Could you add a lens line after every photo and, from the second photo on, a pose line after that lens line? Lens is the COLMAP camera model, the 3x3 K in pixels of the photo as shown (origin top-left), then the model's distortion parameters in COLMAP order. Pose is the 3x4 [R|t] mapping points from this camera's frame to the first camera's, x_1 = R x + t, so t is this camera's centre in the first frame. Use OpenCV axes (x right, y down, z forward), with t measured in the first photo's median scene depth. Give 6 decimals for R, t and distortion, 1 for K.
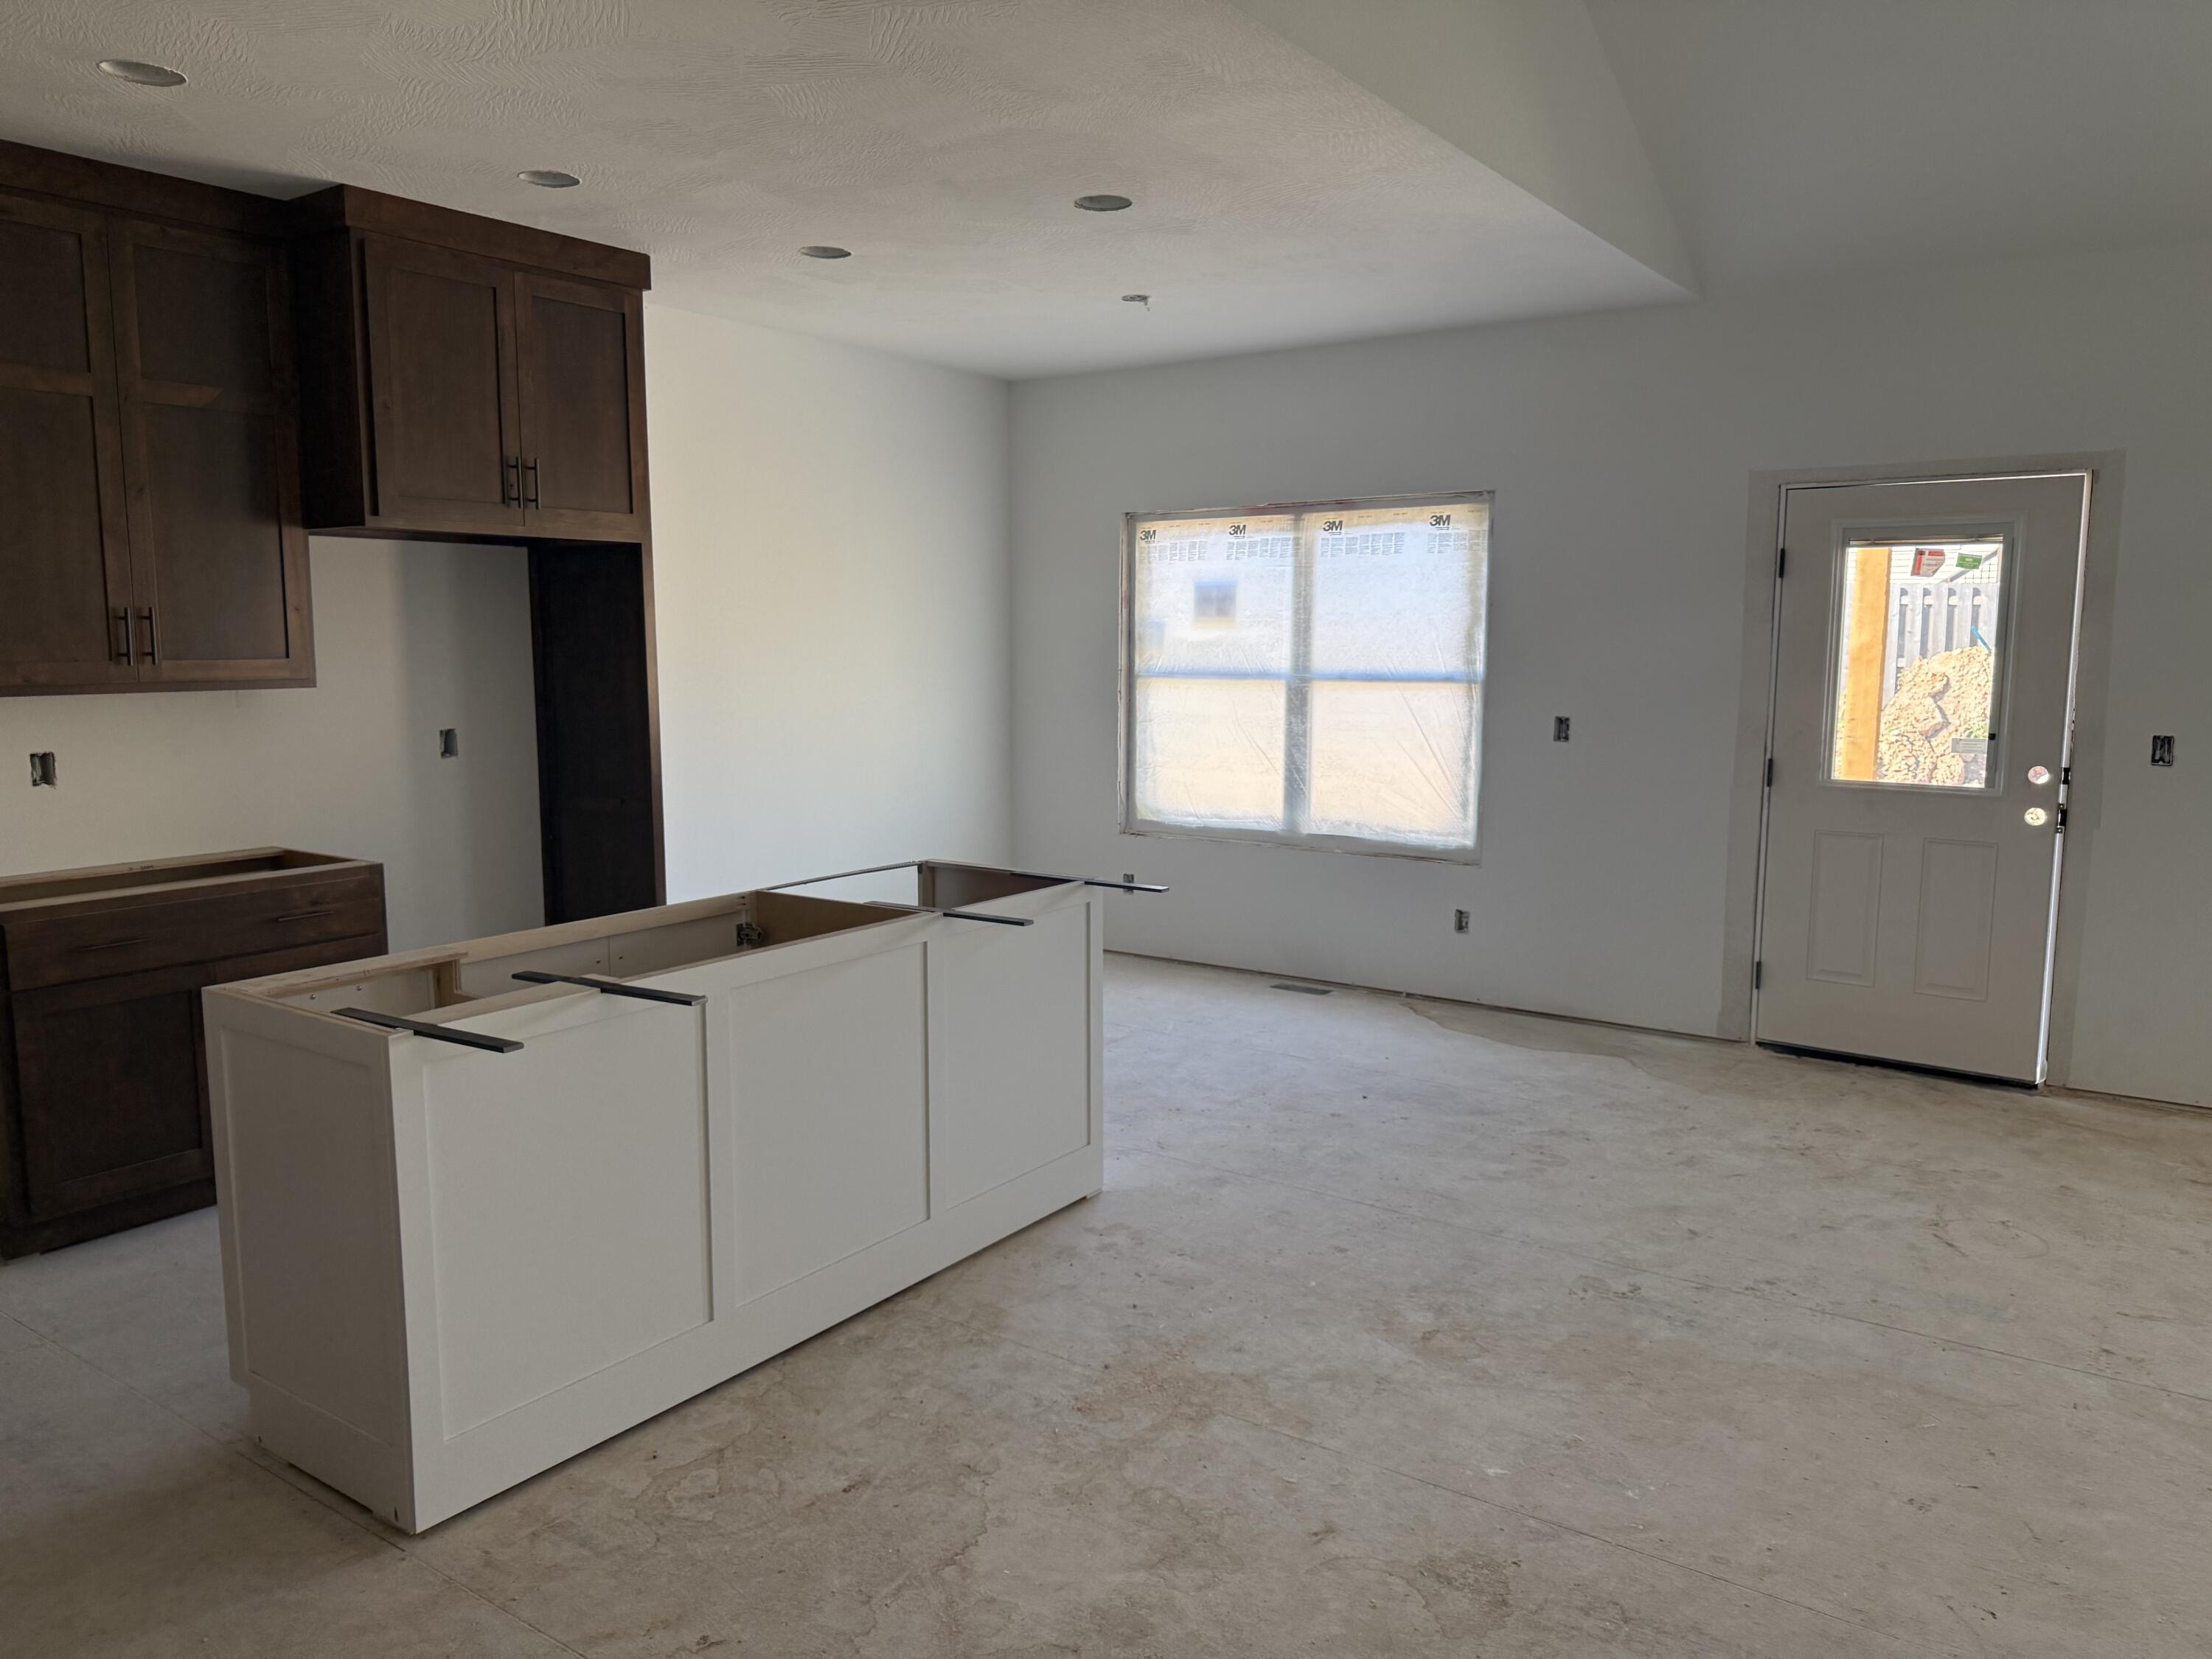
lens RADIAL K [[1628.8, 0, 1121.7], [0, 1628.8, 825.7], [0, 0, 1]] dist [0.016259, -0.010108]
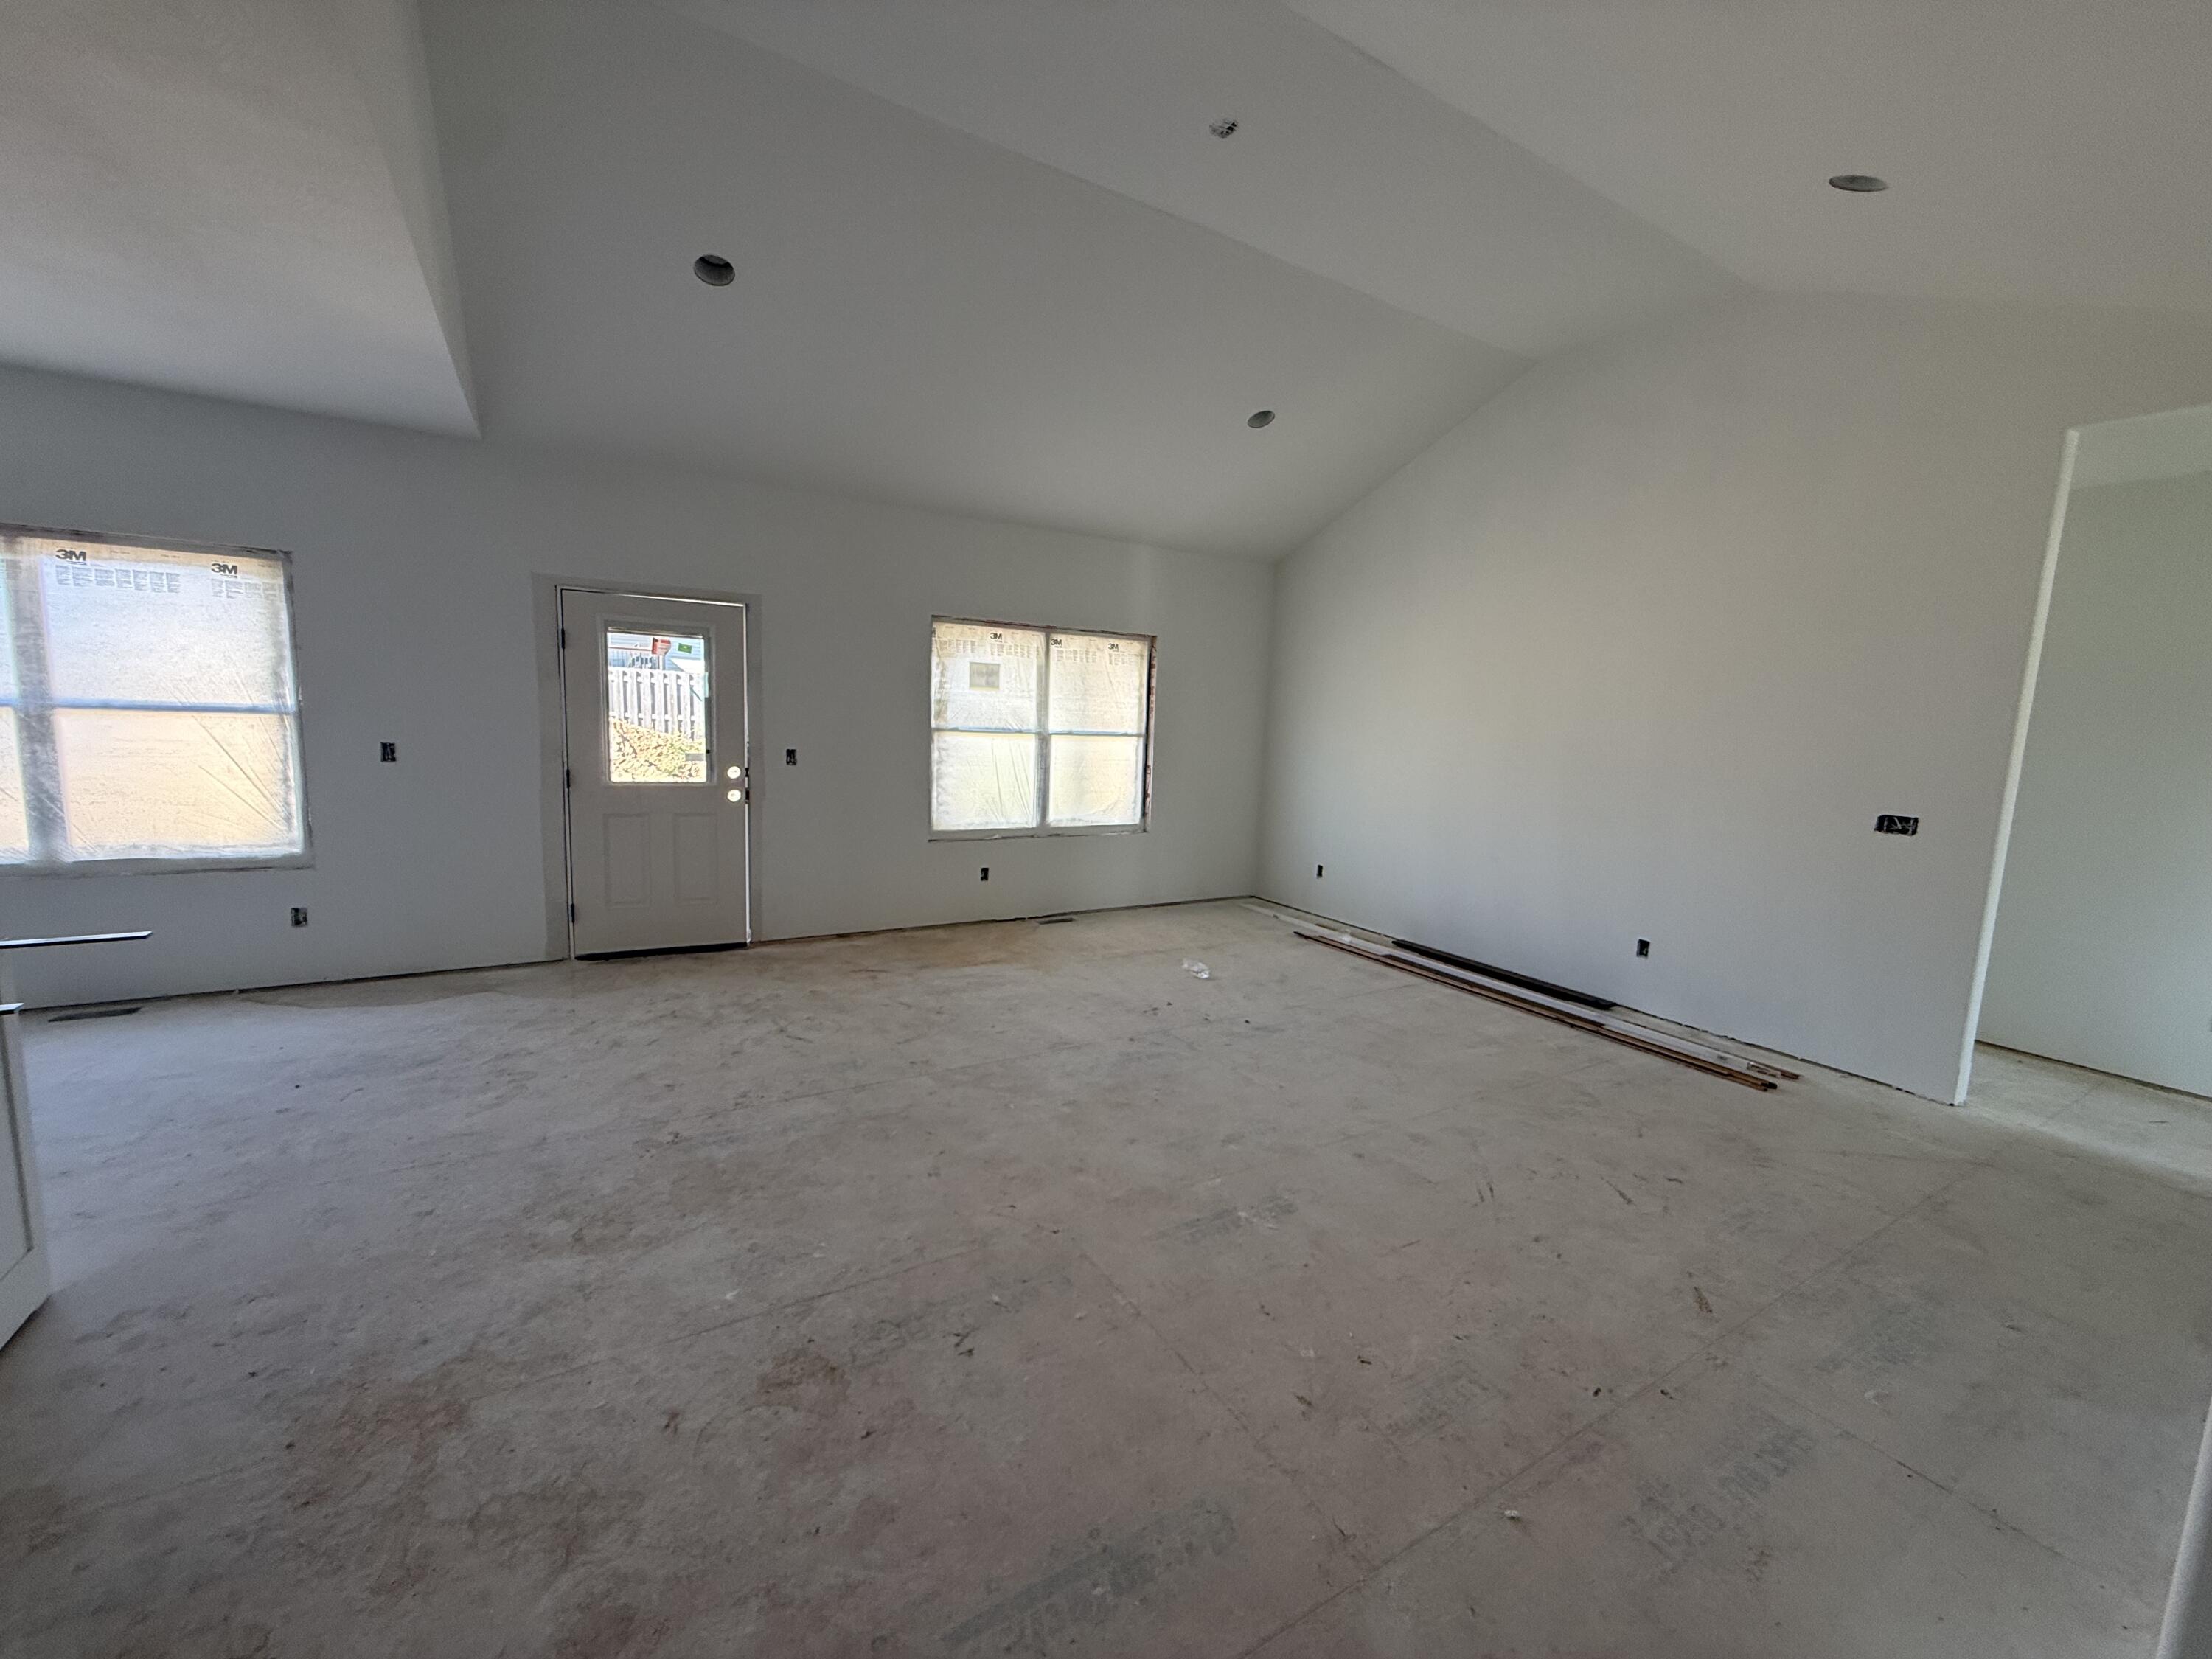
lens RADIAL K [[893.6, 0, 1108.4], [0, 893.6, 826.1], [0, 0, 1]] dist [0.034027, -0.004712]
pose [[0.412512, -0.099564, 0.905495, -0.181283], [0.069876, 0.994539, 0.077522, -0.021797], [-0.908268, 0.031293, 0.417217, 0.235398]]
